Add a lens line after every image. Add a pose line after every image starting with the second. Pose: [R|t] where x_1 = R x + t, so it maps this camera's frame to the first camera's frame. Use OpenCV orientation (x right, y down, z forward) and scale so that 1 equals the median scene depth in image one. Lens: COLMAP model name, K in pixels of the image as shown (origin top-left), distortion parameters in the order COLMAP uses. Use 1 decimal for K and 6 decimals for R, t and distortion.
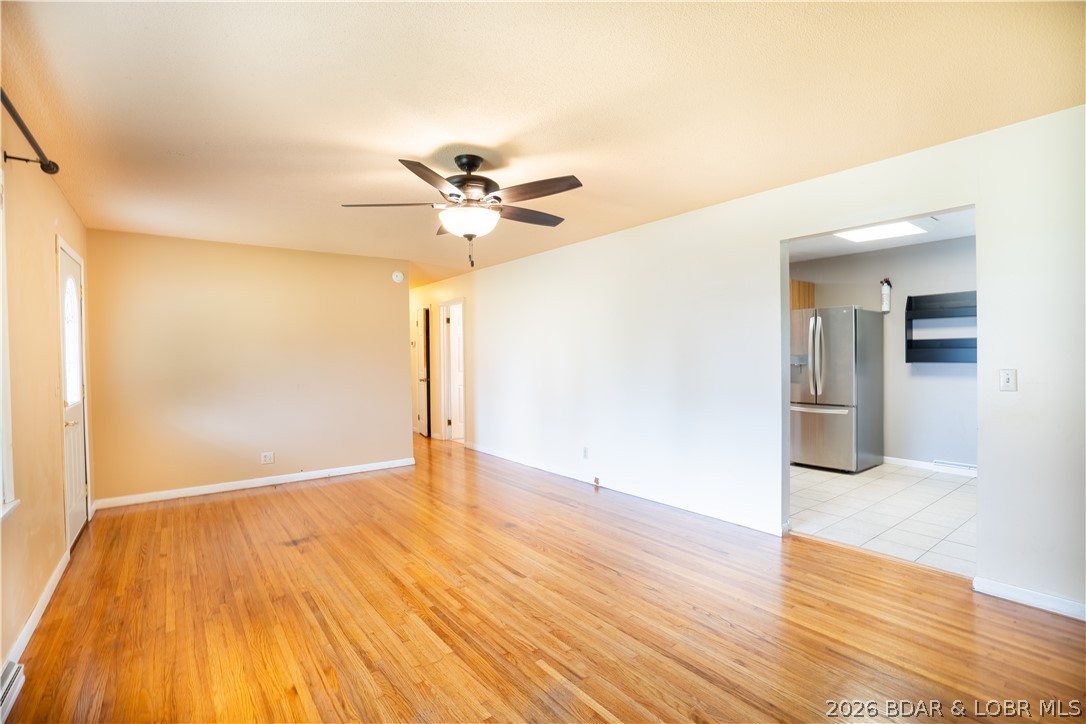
lens RADIAL K [[502.7, 0, 546.8], [0, 502.7, 359.5], [0, 0, 1]] dist [-0.029389, 0.000838]
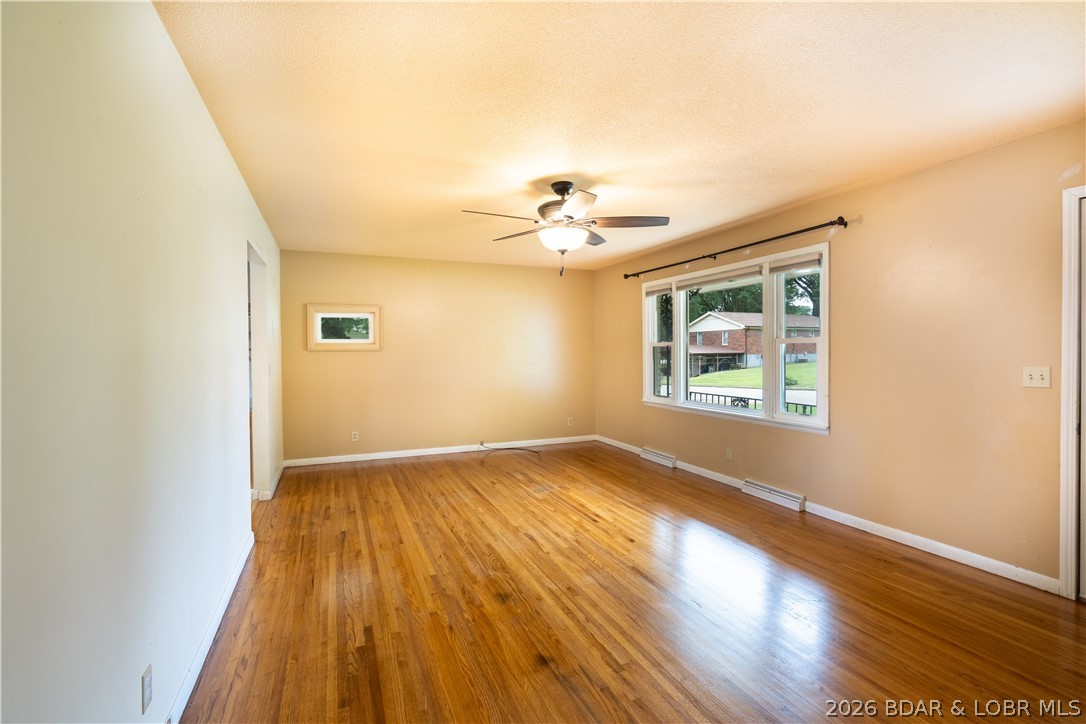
lens RADIAL K [[511.1, 0, 543.0], [0, 511.1, 362.0], [0, 0, 1]] dist [-0.002183, 0.000996]
pose [[-0.967499, 0.016789, 0.252315, -0.408667], [0.024436, 0.999331, 0.027203, -0.015058], [-0.251690, 0.032484, -0.967263, 2.188668]]
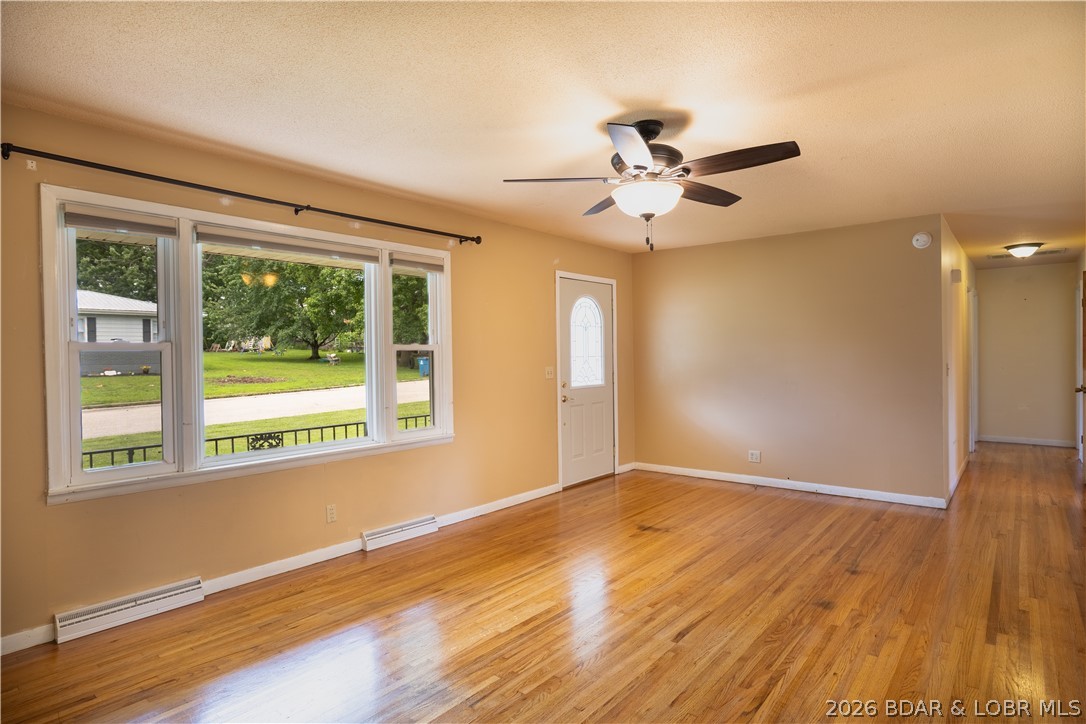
lens RADIAL K [[584.6, 0, 548.3], [0, 584.6, 359.1], [0, 0, 1]] dist [-0.047442, 0.034153]
pose [[0.239376, 0.016743, -0.970783, 0.773105], [-0.003529, 0.999860, 0.016374, -0.015375], [0.970920, -0.000494, 0.239402, 0.598470]]
